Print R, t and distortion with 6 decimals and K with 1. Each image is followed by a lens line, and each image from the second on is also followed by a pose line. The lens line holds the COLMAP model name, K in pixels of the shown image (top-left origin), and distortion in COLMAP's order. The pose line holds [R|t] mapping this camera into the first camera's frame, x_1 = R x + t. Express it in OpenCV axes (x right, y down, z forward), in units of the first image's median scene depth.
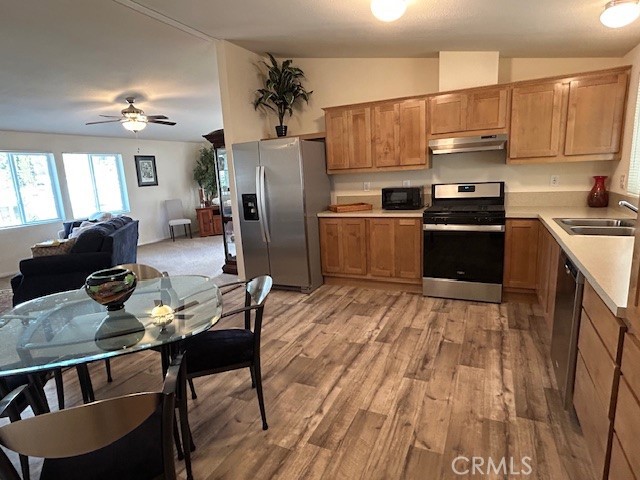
lens RADIAL K [[364.9, 0, 313.3], [0, 364.9, 243.9], [0, 0, 1]] dist [0.001360, -0.000701]
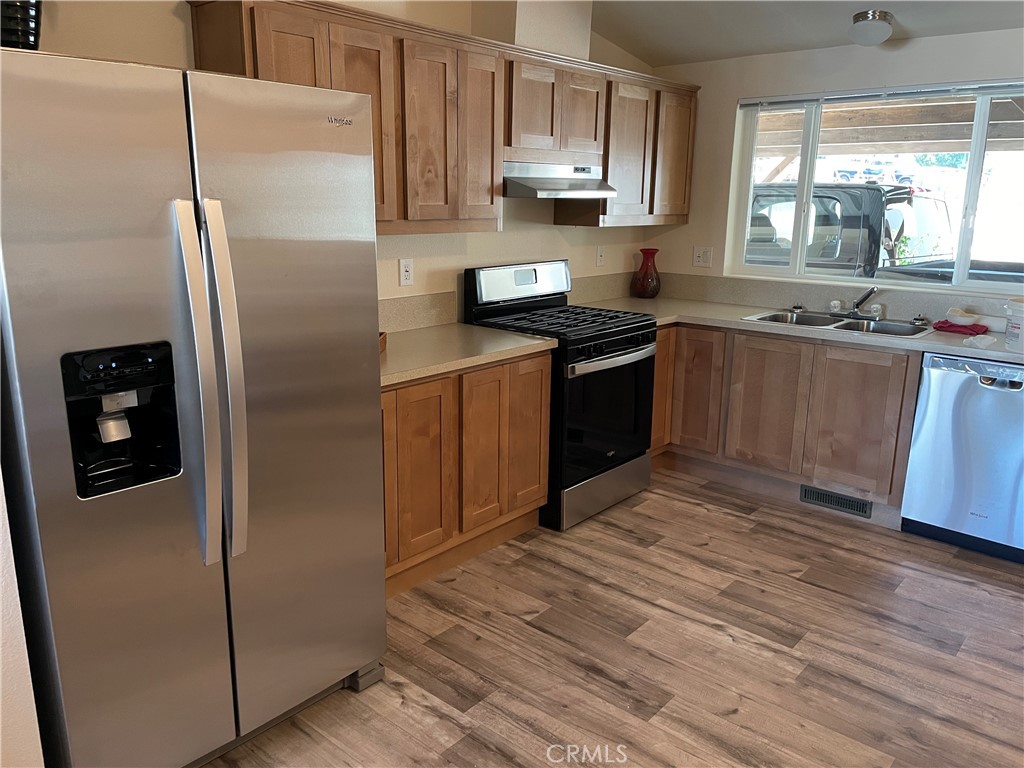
lens RADIAL K [[776.5, 0, 512.2], [0, 776.5, 377.7], [0, 0, 1]] dist [0.052400, -0.022916]
pose [[0.253527, -0.162148, 0.953641, -0.566022], [0.165905, 0.978532, 0.122274, -0.156311], [-0.952995, 0.127214, 0.274986, 0.804390]]
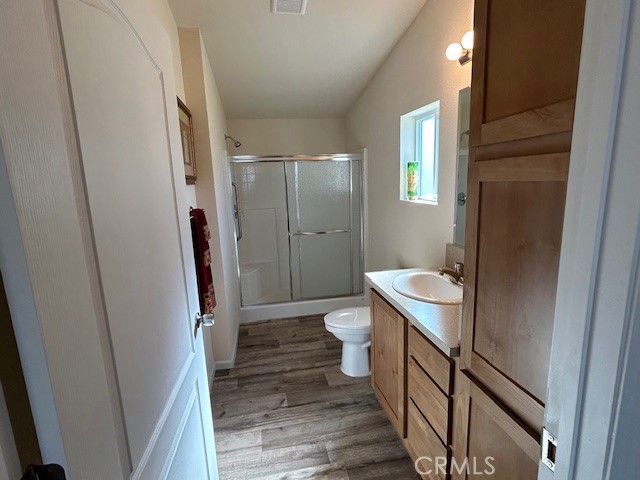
lens RADIAL K [[328.6, 0, 321.1], [0, 328.6, 243.0], [0, 0, 1]] dist [-0.025275, -0.001087]
pose [[-0.601611, -0.072728, 0.795472, -0.368737], [0.233553, 0.936313, 0.262240, -0.246710], [-0.763883, 0.343552, -0.546310, 1.196281]]
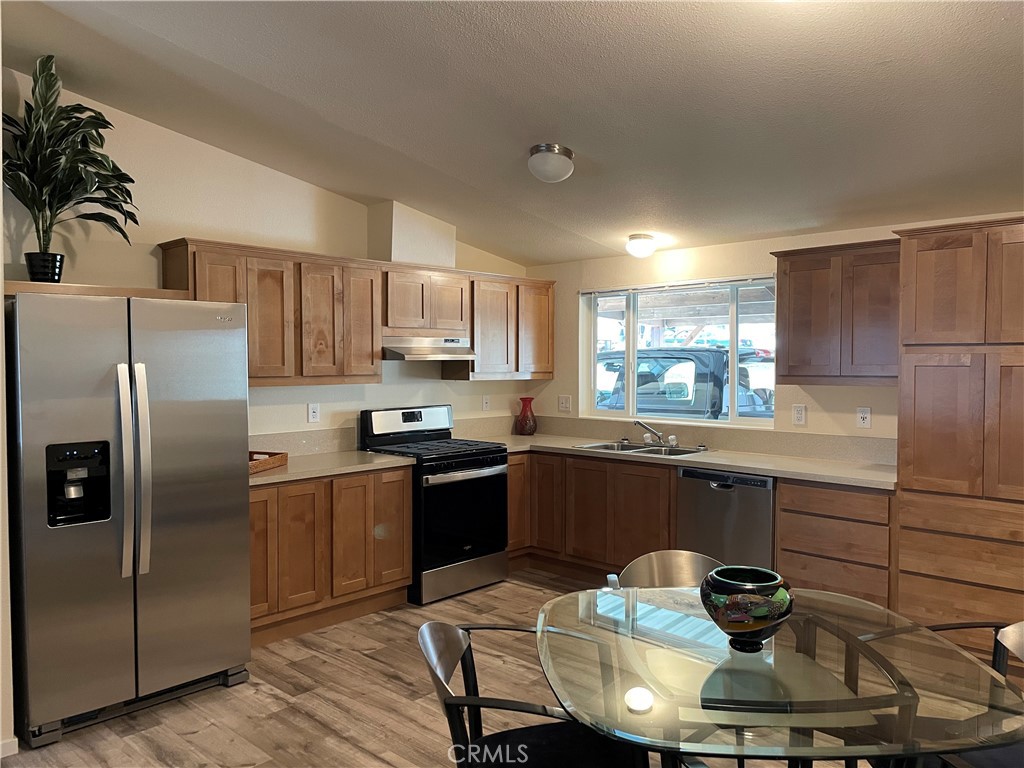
lens RADIAL K [[778.8, 0, 521.4], [0, 778.8, 382.4], [0, 0, 1]] dist [0.037428, -0.029727]
pose [[0.286929, 0.028160, 0.957538, -0.846089], [0.174593, 0.981289, -0.081176, -0.070887], [-0.941907, 0.190471, 0.276644, 0.467129]]
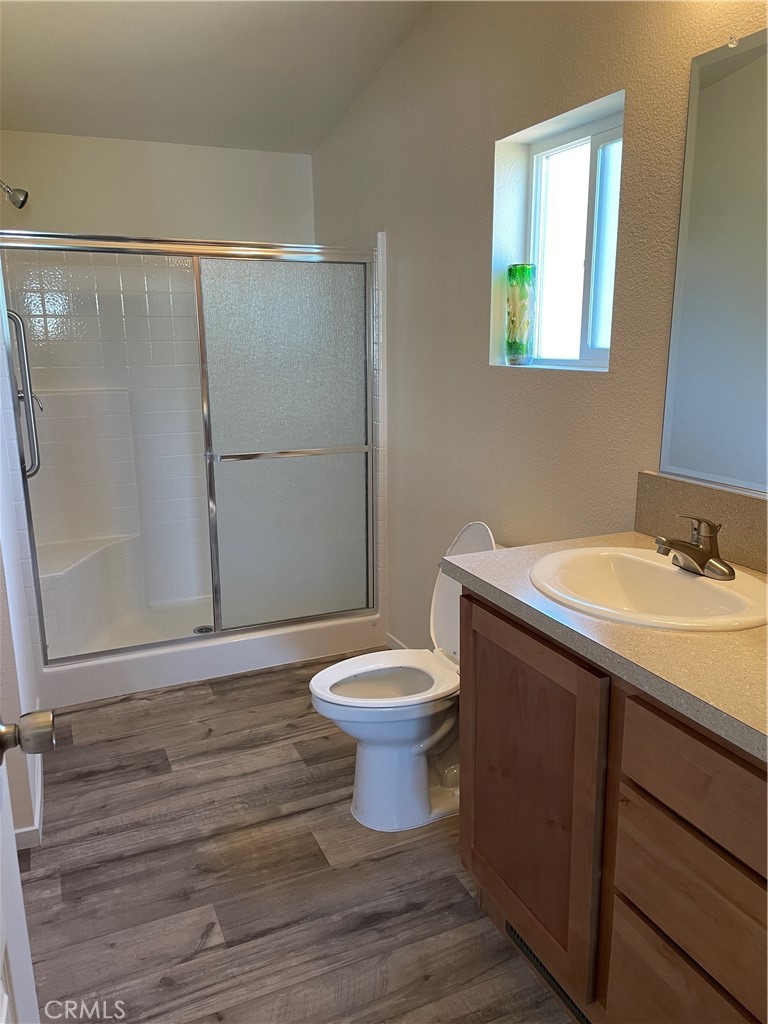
lens RADIAL K [[778.8, 0, 383.3], [0, 778.8, 519.3], [0, 0, 1]] dist [0.037428, -0.029727]
pose [[-0.763492, -0.086149, 0.640046, -0.258031], [0.185731, 0.919904, 0.345370, -0.230429], [-0.618534, 0.382563, -0.686339, 1.198505]]
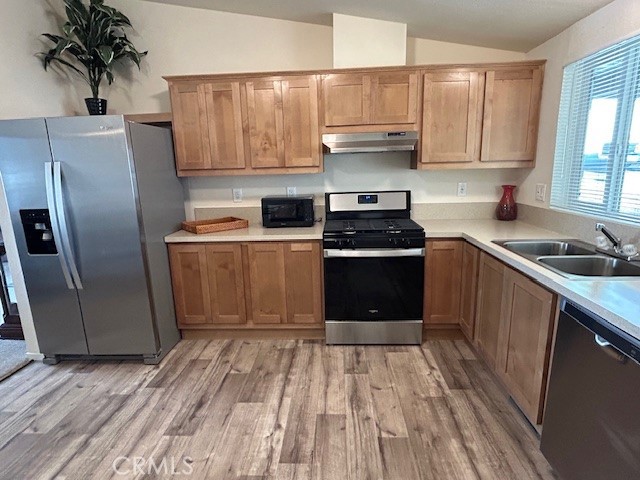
lens RADIAL K [[364.9, 0, 319.4], [0, 364.9, 241.5], [0, 0, 1]] dist [0.001360, -0.000701]
pose [[0.919243, -0.052314, 0.390199, 0.011399], [0.054037, 0.998517, 0.006568, -0.073720], [-0.389964, 0.015048, 0.920707, 0.333750]]
